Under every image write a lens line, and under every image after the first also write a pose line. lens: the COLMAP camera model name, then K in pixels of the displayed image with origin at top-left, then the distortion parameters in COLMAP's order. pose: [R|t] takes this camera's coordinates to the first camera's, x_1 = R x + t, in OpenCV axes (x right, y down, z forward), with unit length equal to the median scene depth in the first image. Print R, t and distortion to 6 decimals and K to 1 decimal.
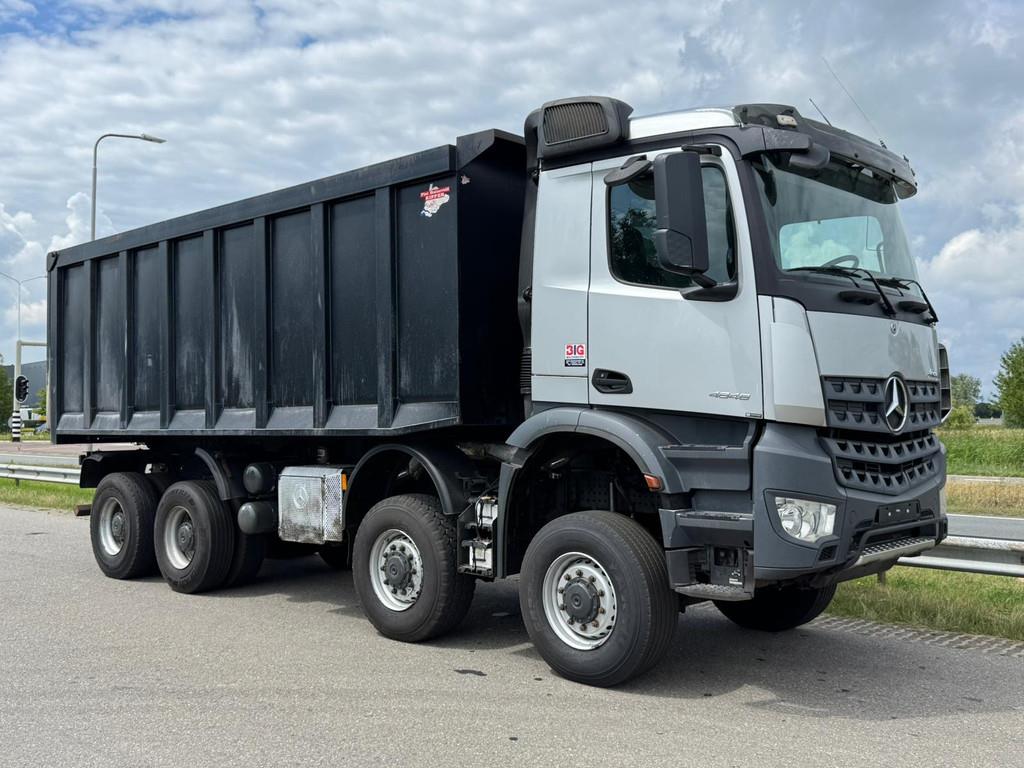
lens RADIAL K [[1022.7, 0, 512.0], [0, 1022.7, 384.0], [0, 0, 1]] dist [0.154615, -0.355504]
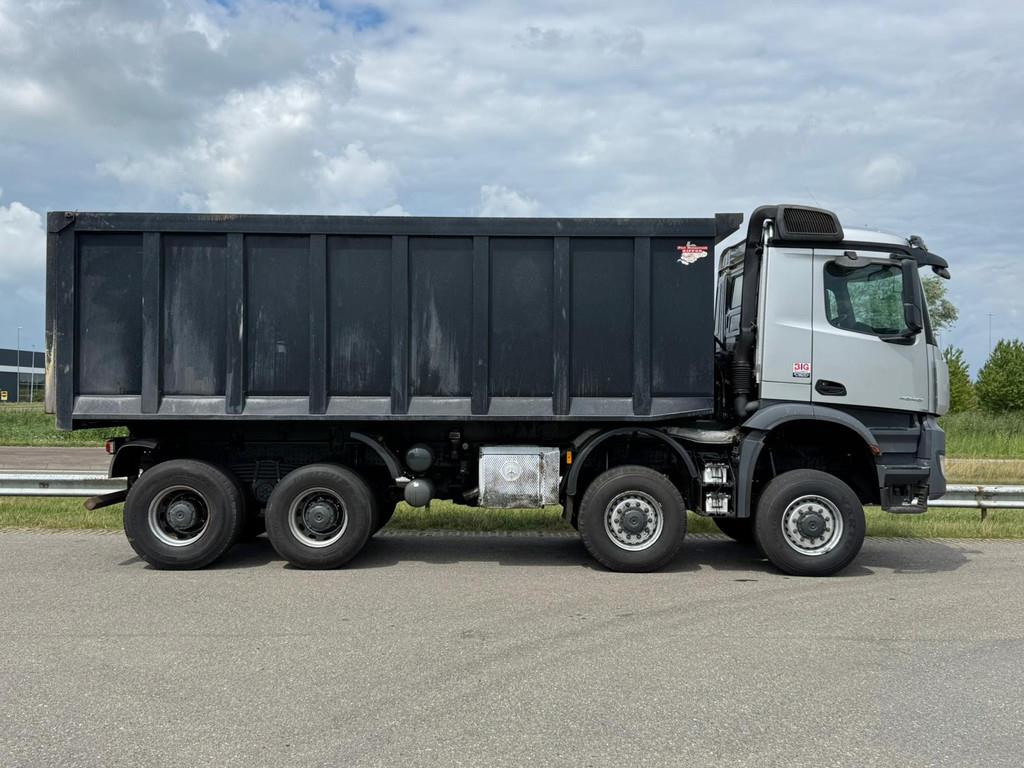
lens RADIAL K [[1065.5, 0, 512.0], [0, 1065.5, 384.0], [0, 0, 1]] dist [0.114868, -0.034889]
pose [[0.720531, 0.023239, 0.693033, -1.201229], [-0.035450, 0.999366, 0.003345, 0.002830], [-0.692516, -0.026978, 0.720898, 0.106227]]
